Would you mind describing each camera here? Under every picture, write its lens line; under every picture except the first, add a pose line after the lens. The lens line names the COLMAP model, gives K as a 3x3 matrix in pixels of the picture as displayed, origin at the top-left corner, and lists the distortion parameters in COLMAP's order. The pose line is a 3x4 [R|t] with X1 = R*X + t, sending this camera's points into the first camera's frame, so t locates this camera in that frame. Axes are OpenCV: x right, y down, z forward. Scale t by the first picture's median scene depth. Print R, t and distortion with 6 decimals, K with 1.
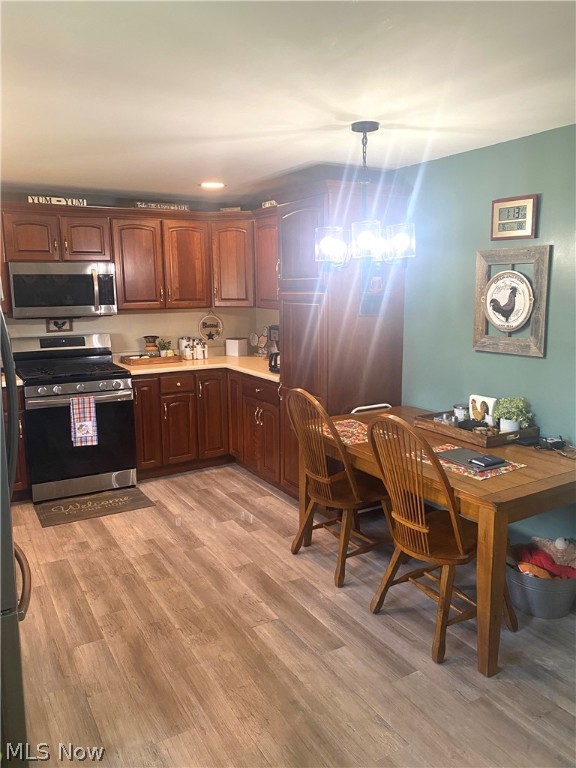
lens RADIAL K [[590.2, 0, 292.8], [0, 590.2, 381.2], [0, 0, 1]] dist [0.008126, 0.006828]
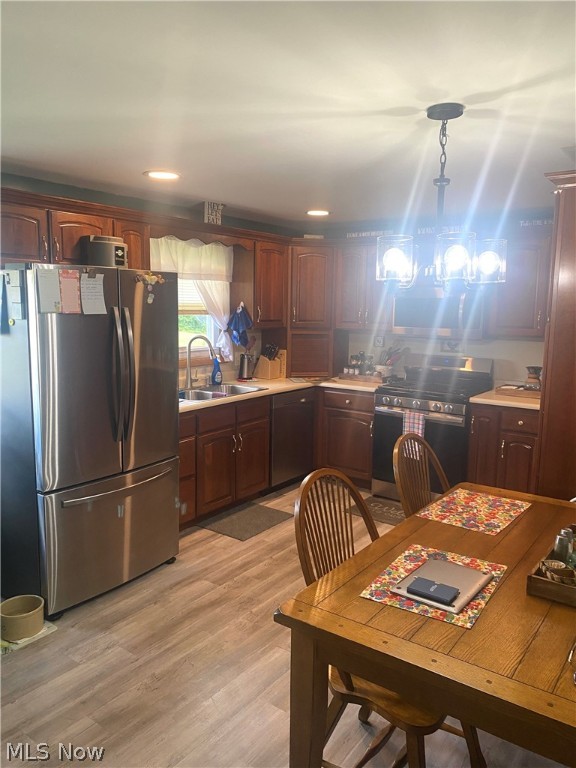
lens RADIAL K [[590.2, 0, 288.0], [0, 590.2, 380.6], [0, 0, 1]] dist [0.008126, 0.006828]
pose [[0.399263, 0.137786, -0.906424, 0.730764], [-0.171953, 0.982353, 0.073586, -0.099325], [0.900567, 0.126482, 0.415910, 0.496869]]
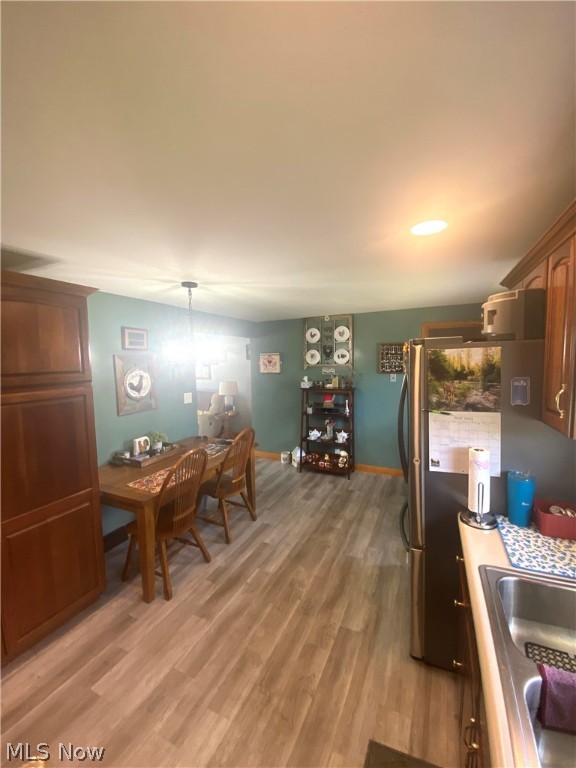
lens RADIAL K [[315.2, 0, 285.0], [0, 315.2, 378.2], [0, 0, 1]] dist [-0.008916, -0.006103]
pose [[-0.557175, -0.030540, 0.829834, -0.751124], [0.165663, 0.975147, 0.147118, -0.233280], [-0.813703, 0.219444, -0.538268, 1.230862]]
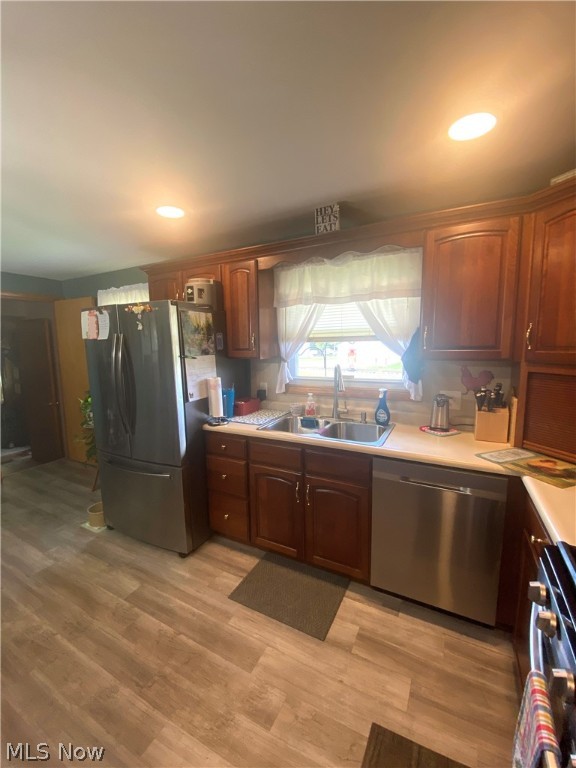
lens RADIAL K [[315.2, 0, 286.8], [0, 315.2, 376.5], [0, 0, 1]] dist [-0.008916, -0.006103]
pose [[-0.854954, 0.082935, -0.512030, -0.283921], [-0.059281, 0.965044, 0.255294, -0.212364], [0.515304, 0.248619, -0.820153, 1.460091]]
